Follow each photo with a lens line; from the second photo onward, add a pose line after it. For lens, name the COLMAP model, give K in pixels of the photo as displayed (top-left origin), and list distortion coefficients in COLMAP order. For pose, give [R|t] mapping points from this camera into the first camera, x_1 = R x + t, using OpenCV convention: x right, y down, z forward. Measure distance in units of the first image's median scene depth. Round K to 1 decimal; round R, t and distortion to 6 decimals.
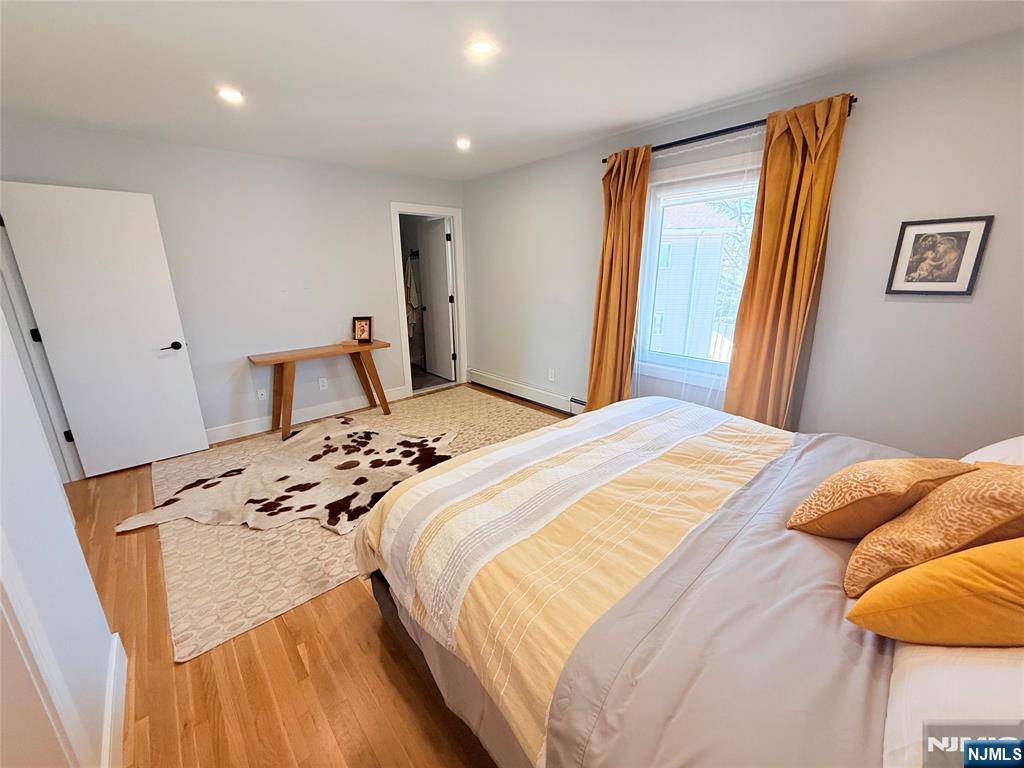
lens RADIAL K [[402.5, 0, 512.0], [0, 402.5, 384.0], [0, 0, 1]] dist [0.000417, -0.000136]
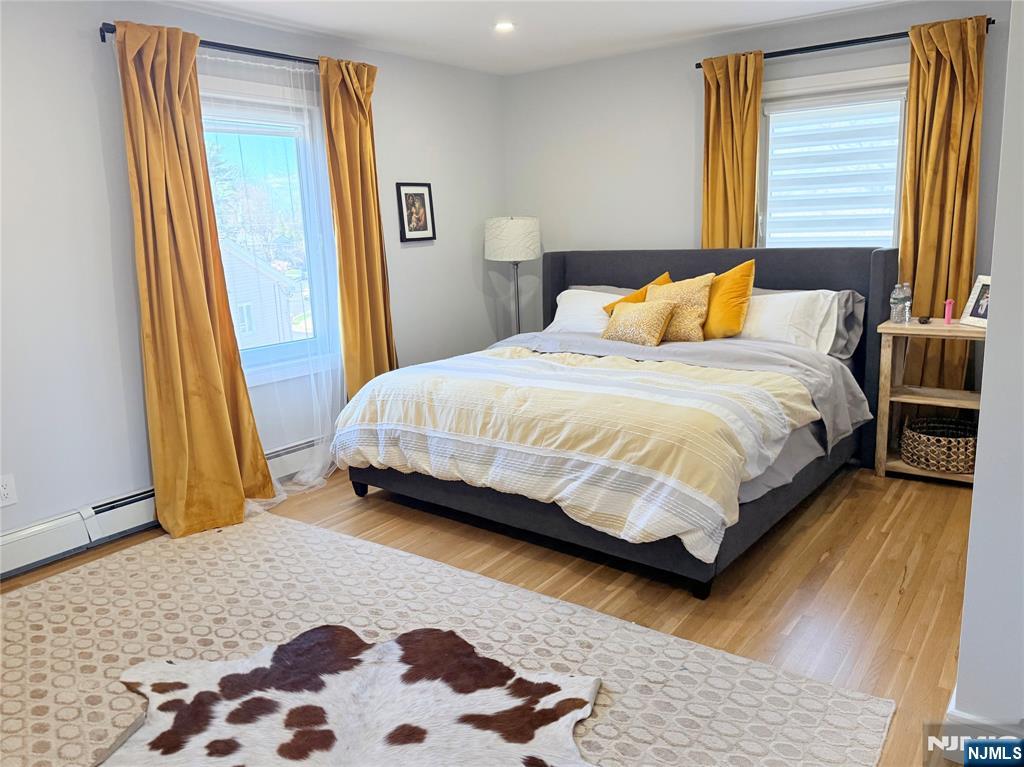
lens RADIAL K [[770.6, 0, 512.0], [0, 770.6, 383.5], [0, 0, 1]] dist [-0.001788, -0.001224]
pose [[-0.211603, -0.181039, 0.960442, -0.984316], [0.302735, 0.922223, 0.240533, -0.206873], [-0.929288, 0.341657, -0.140339, 0.835991]]
